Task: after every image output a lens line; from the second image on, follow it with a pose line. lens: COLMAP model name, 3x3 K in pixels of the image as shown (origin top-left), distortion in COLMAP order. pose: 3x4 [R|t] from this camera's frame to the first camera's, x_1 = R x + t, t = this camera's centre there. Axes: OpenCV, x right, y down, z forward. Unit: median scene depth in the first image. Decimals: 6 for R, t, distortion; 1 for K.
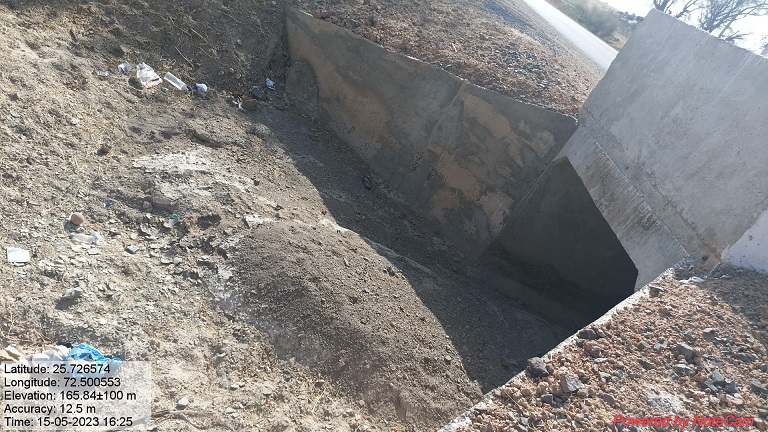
lens RADIAL K [[574.6, 0, 387.1], [0, 574.6, 214.6], [0, 0, 1]] dist [0.063196, -0.079760]
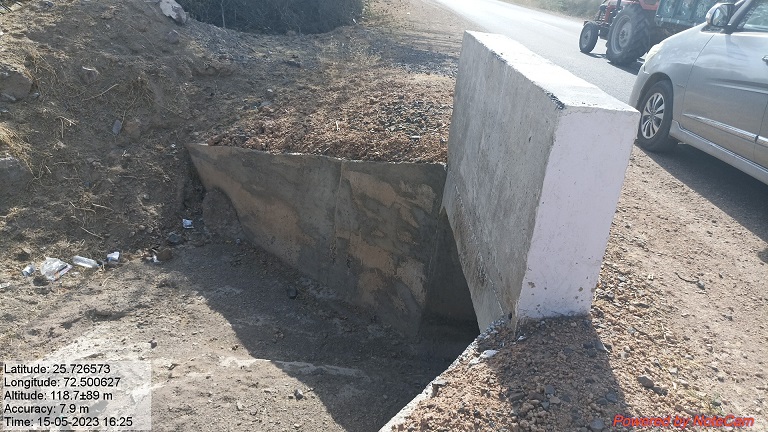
lens RADIAL K [[574.6, 0, 387.1], [0, 574.6, 214.6], [0, 0, 1]] dist [0.063196, -0.079760]
pose [[0.929952, -0.351142, -0.109034, 0.314494], [0.339896, 0.934095, -0.109263, -0.019438], [0.140215, 0.064549, 0.988015, 0.079756]]
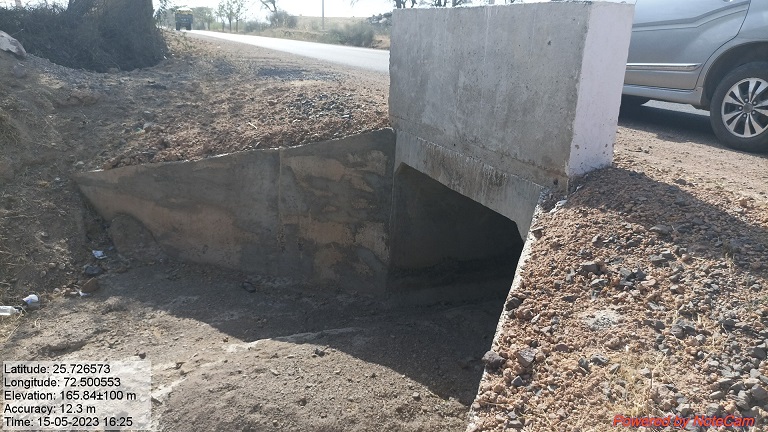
lens RADIAL K [[574.6, 0, 387.1], [0, 574.6, 214.6], [0, 0, 1]] dist [0.063196, -0.079760]
pose [[0.822598, -0.523217, 0.222657, 0.005050], [0.540640, 0.840988, -0.021153, -0.013698], [-0.176185, 0.137778, 0.974667, -0.000434]]
